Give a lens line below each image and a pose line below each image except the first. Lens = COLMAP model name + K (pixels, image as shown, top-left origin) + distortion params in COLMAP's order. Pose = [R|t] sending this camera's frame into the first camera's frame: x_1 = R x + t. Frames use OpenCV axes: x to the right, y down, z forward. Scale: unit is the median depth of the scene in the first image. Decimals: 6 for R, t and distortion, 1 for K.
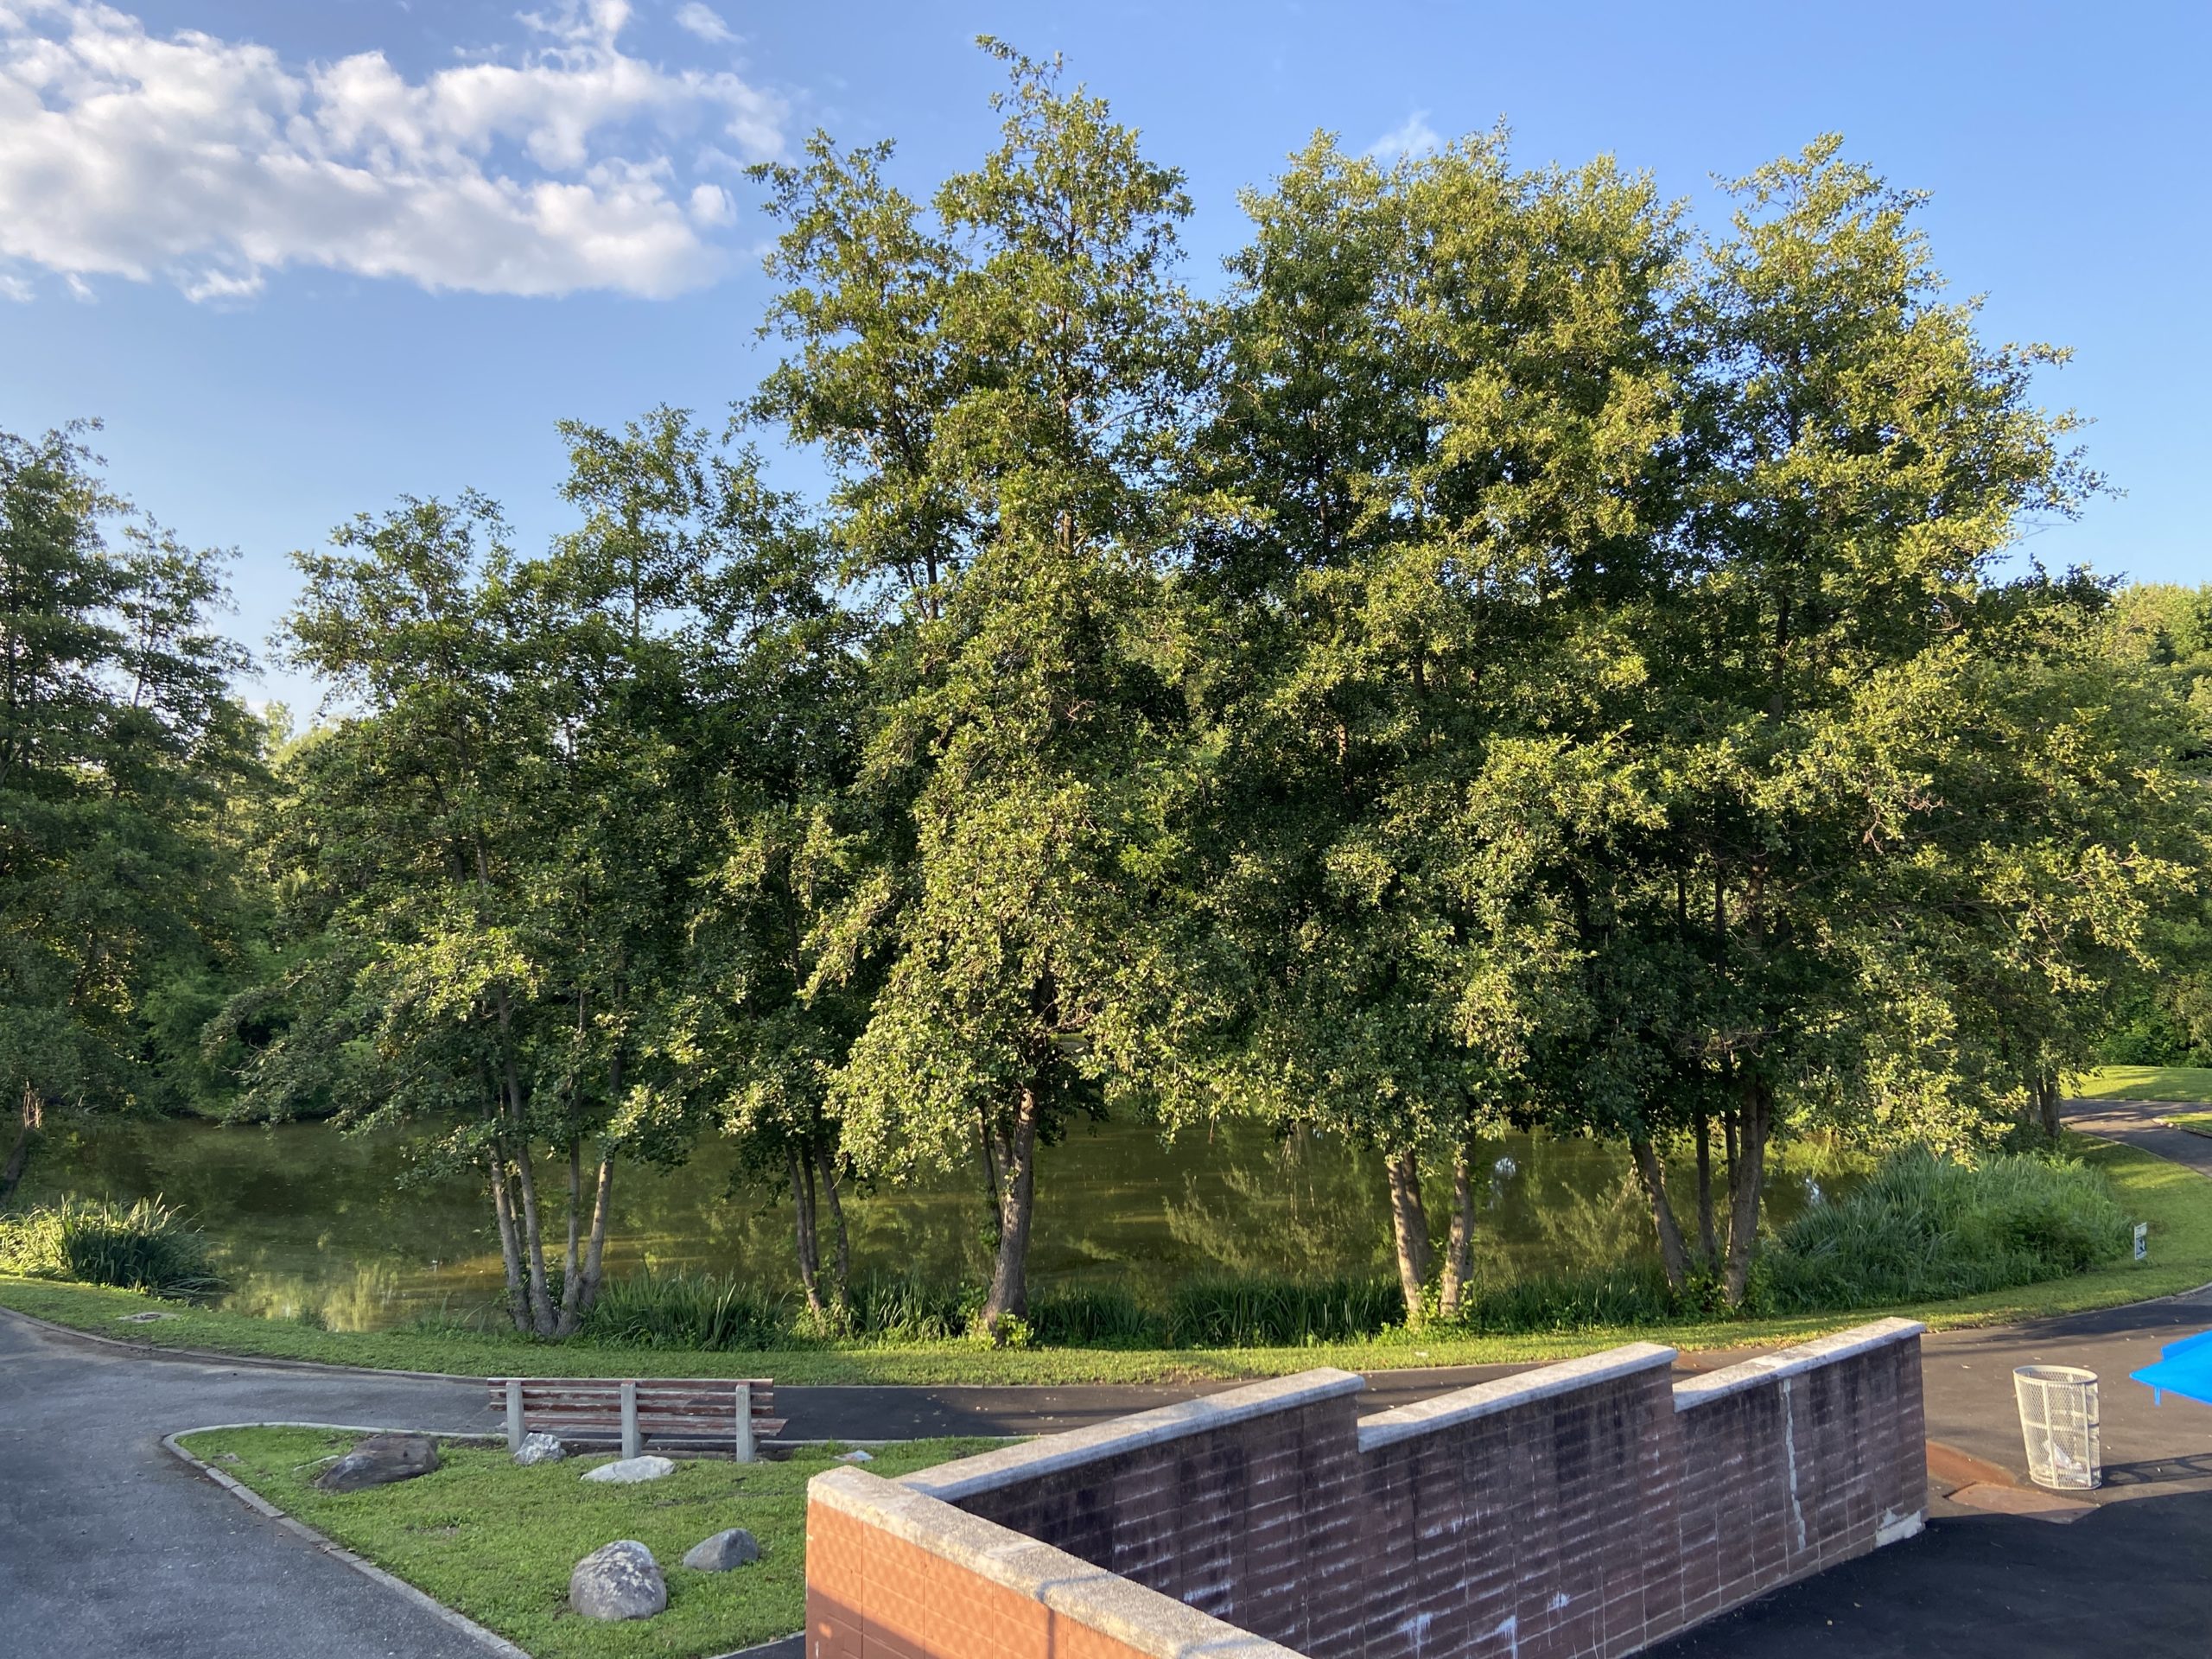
lens RADIAL K [[1654.2, 0, 1072.1], [0, 1654.2, 809.9], [0, 0, 1]] dist [0.092782, -0.112918]
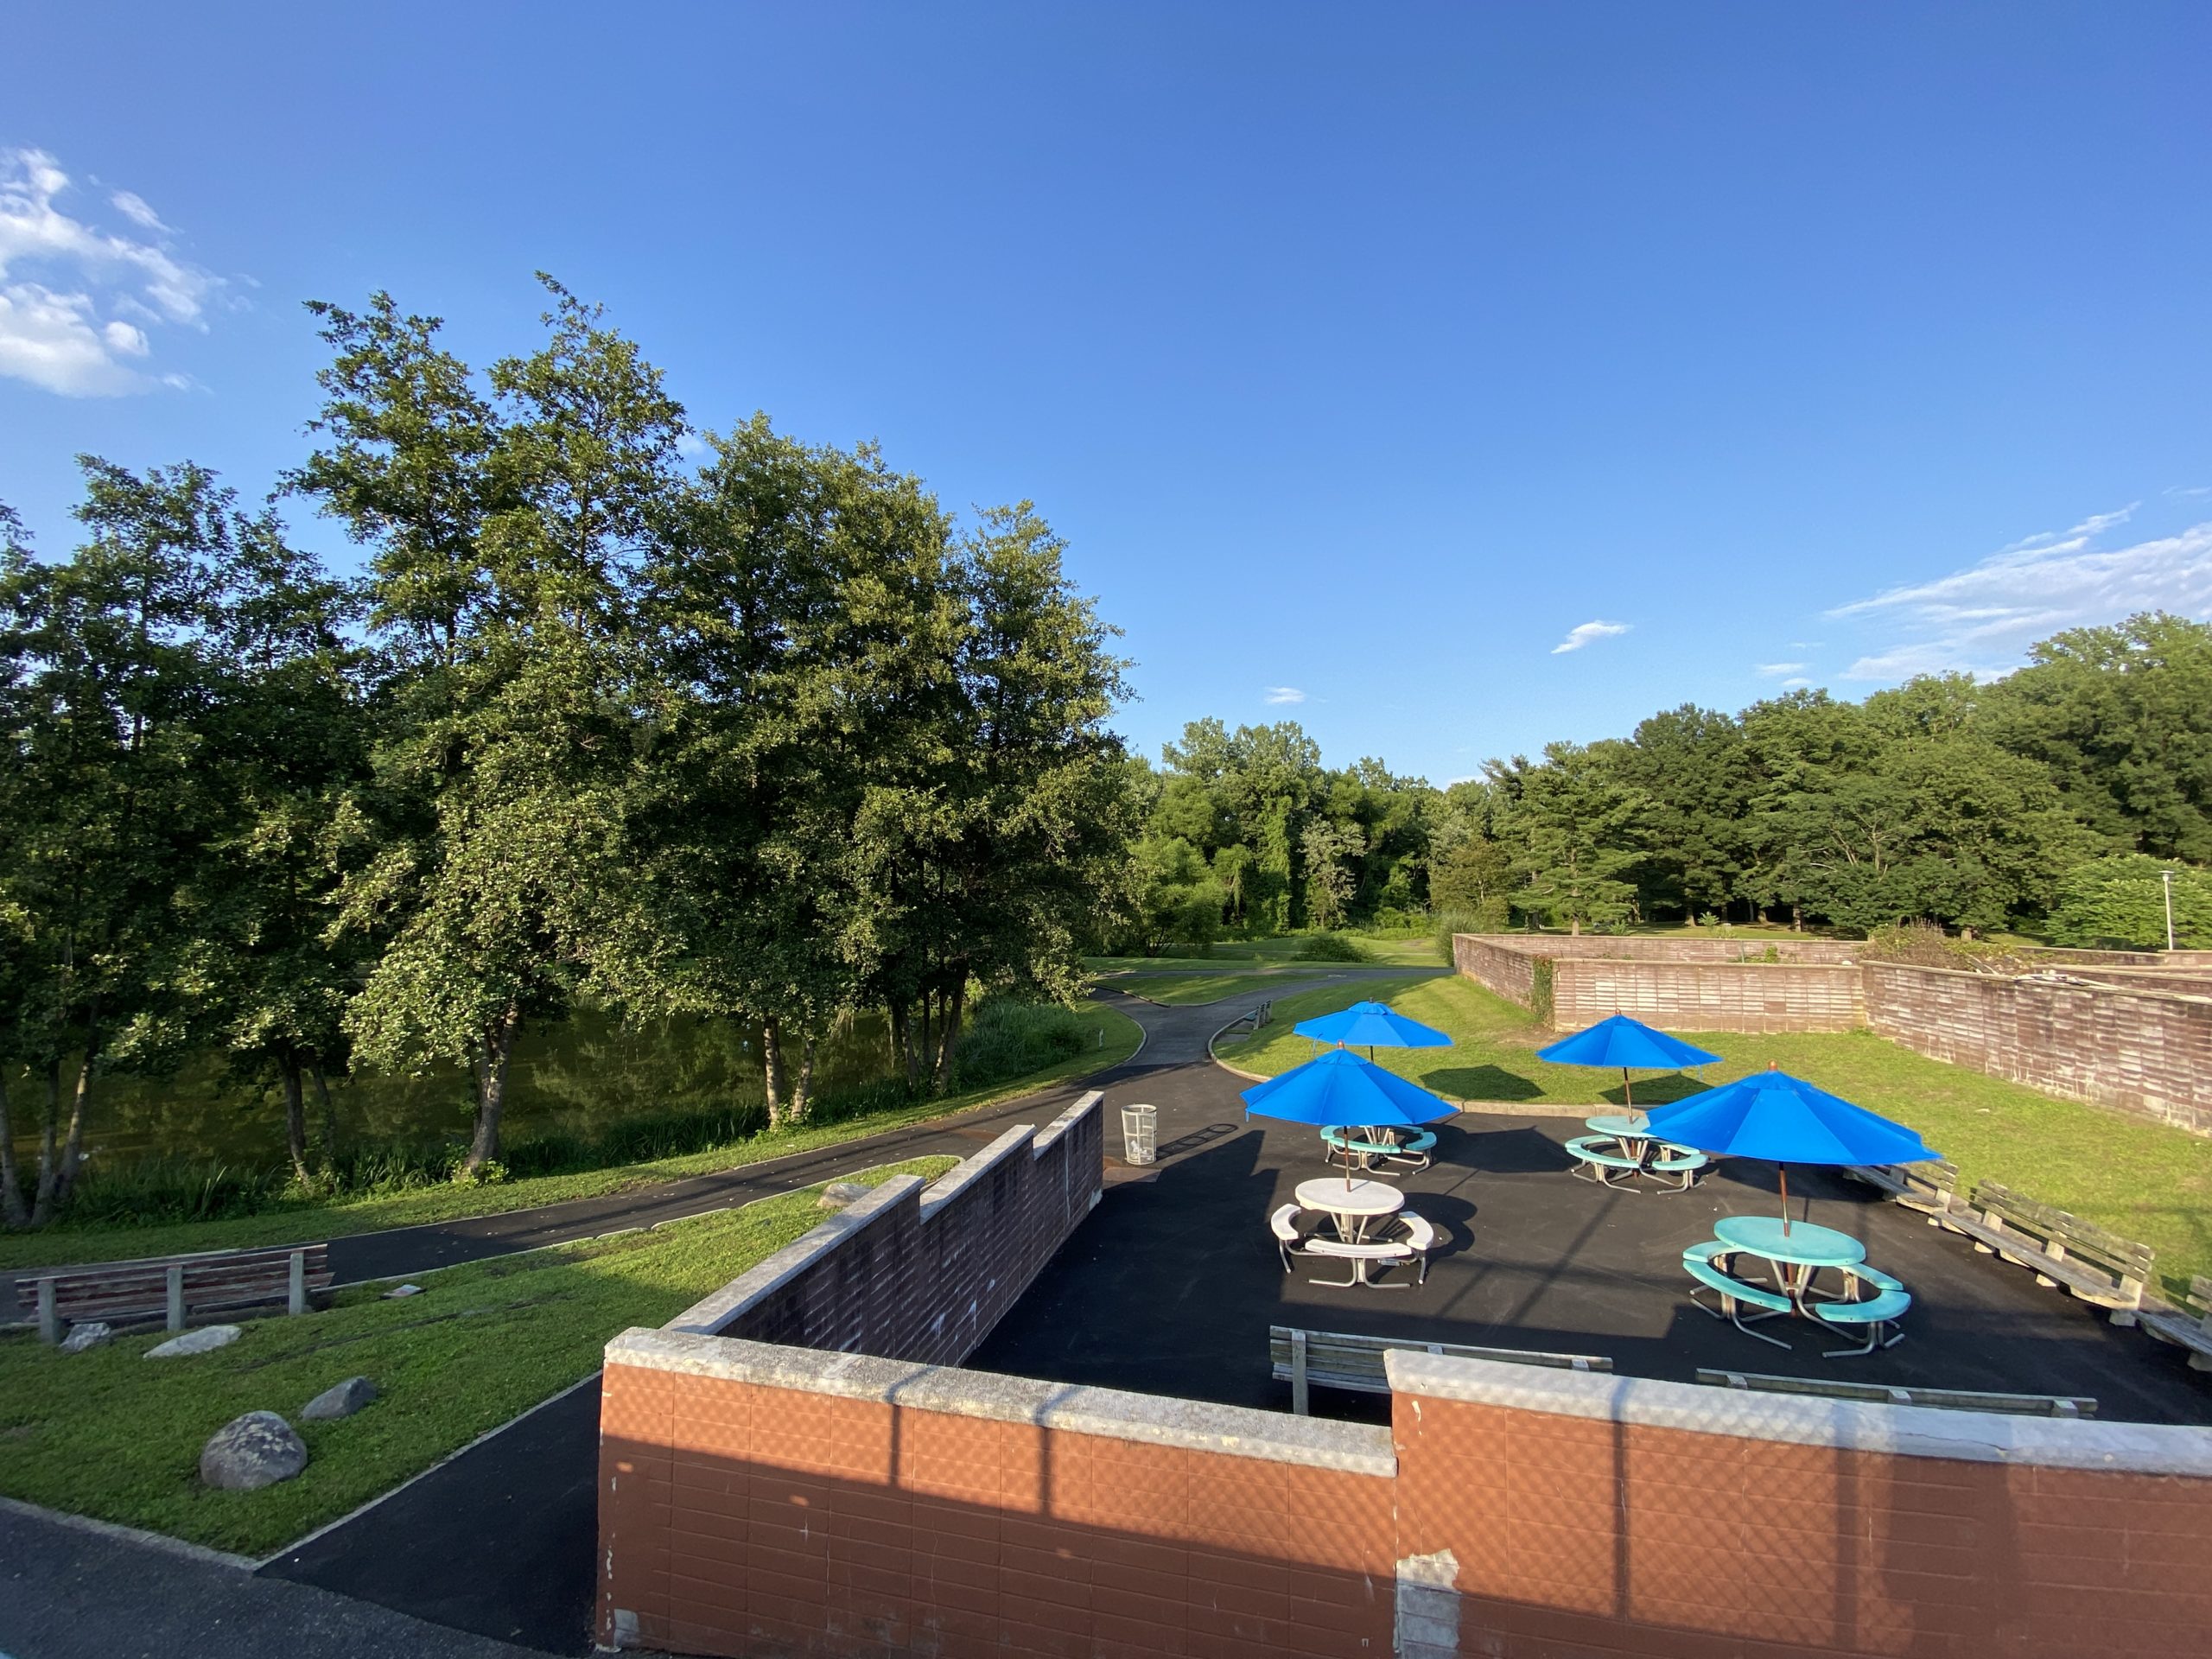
lens RADIAL K [[891.6, 0, 1108.2], [0, 891.6, 827.1], [0, 0, 1]] dist [0.002139, -0.015294]
pose [[0.802668, 0.058368, 0.593563, -0.088353], [-0.056169, 0.998174, -0.022199, 0.006579], [-0.593776, -0.015521, 0.804481, 0.092063]]
